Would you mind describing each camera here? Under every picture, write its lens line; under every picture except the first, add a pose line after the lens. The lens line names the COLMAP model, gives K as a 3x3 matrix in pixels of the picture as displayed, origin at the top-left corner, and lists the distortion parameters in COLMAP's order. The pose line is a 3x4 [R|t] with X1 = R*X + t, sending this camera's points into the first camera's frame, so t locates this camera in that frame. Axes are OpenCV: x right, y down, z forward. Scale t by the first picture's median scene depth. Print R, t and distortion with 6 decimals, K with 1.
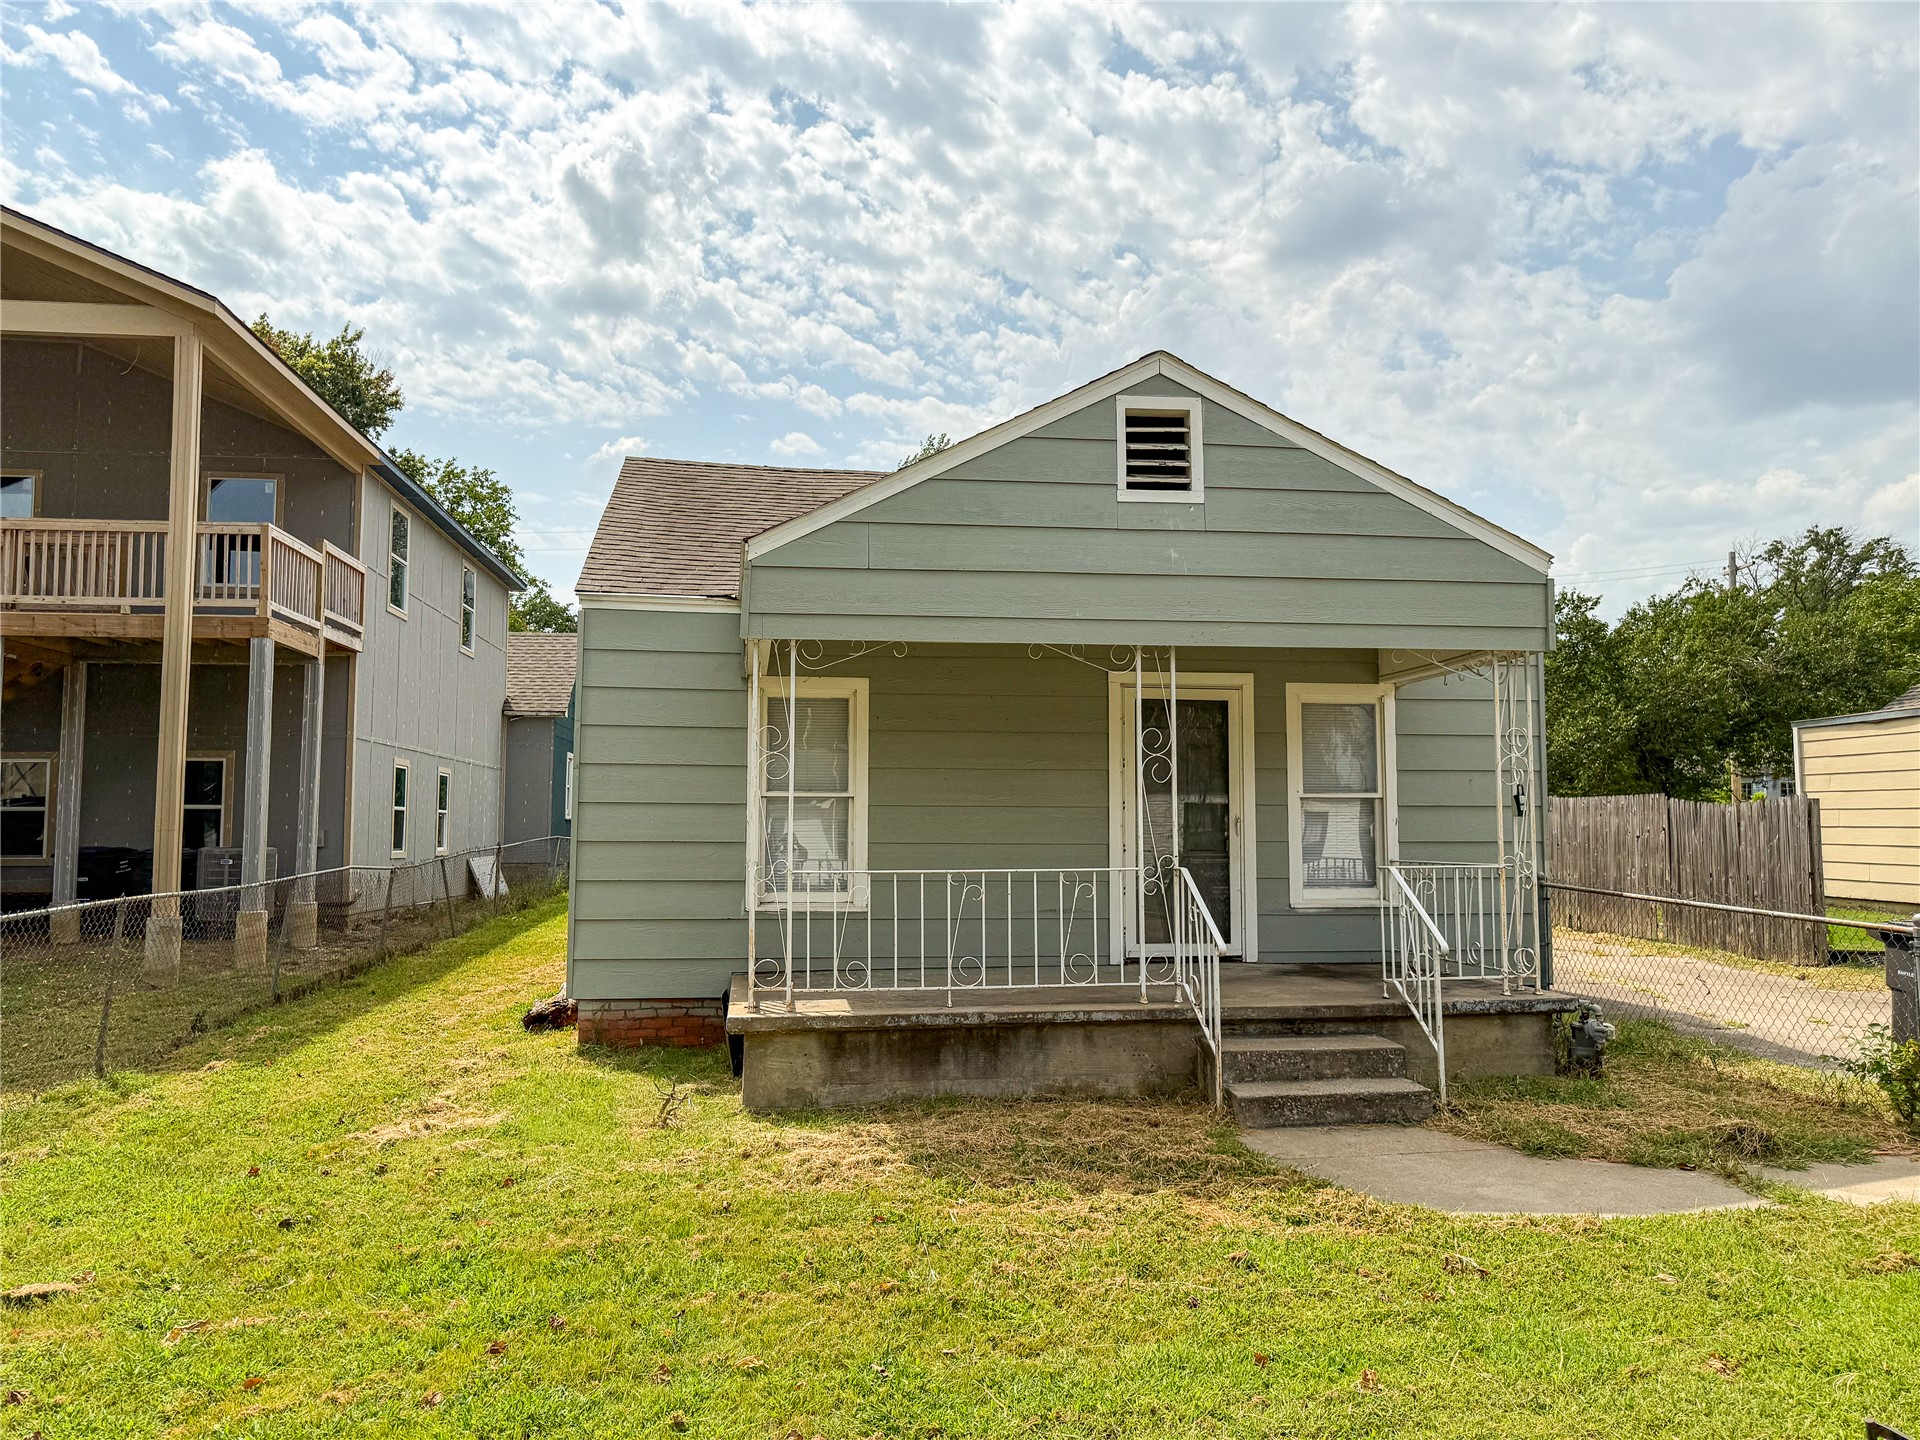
lens RADIAL K [[1322.3, 0, 960.0], [0, 1322.3, 720.0], [0, 0, 1]] dist [-0.008736, -0.002738]
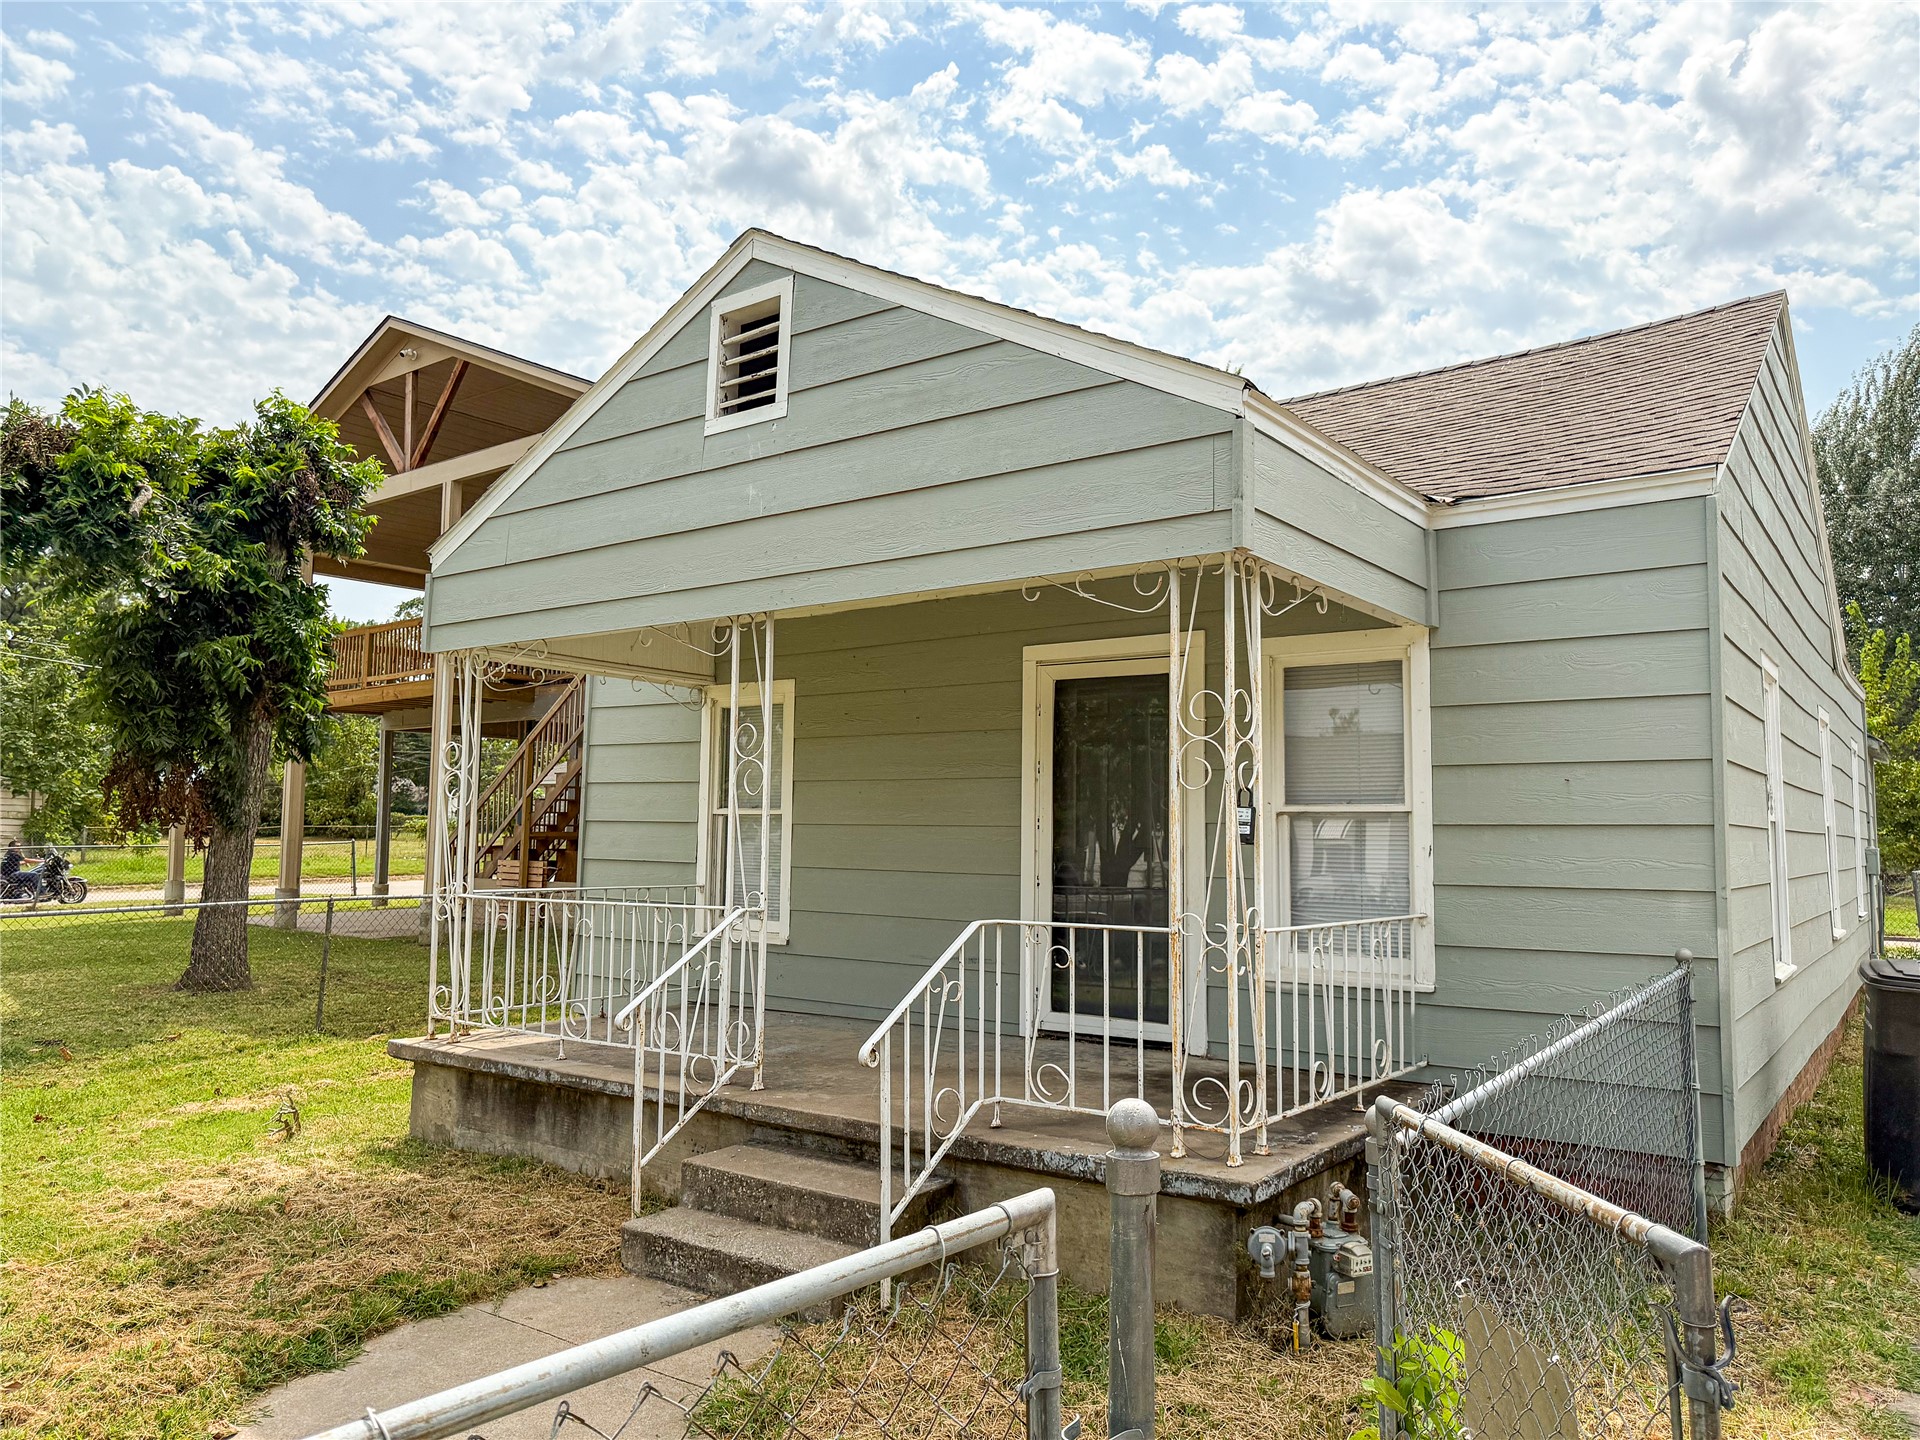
lens RADIAL K [[1376.5, 0, 958.3], [0, 1376.5, 707.7], [0, 0, 1]] dist [0.003342, 0.000538]
pose [[0.725671, -0.056260, -0.685738, 0.773278], [0.045598, 0.998393, -0.033657, 0.029350], [0.686530, -0.006845, 0.727070, 0.503337]]
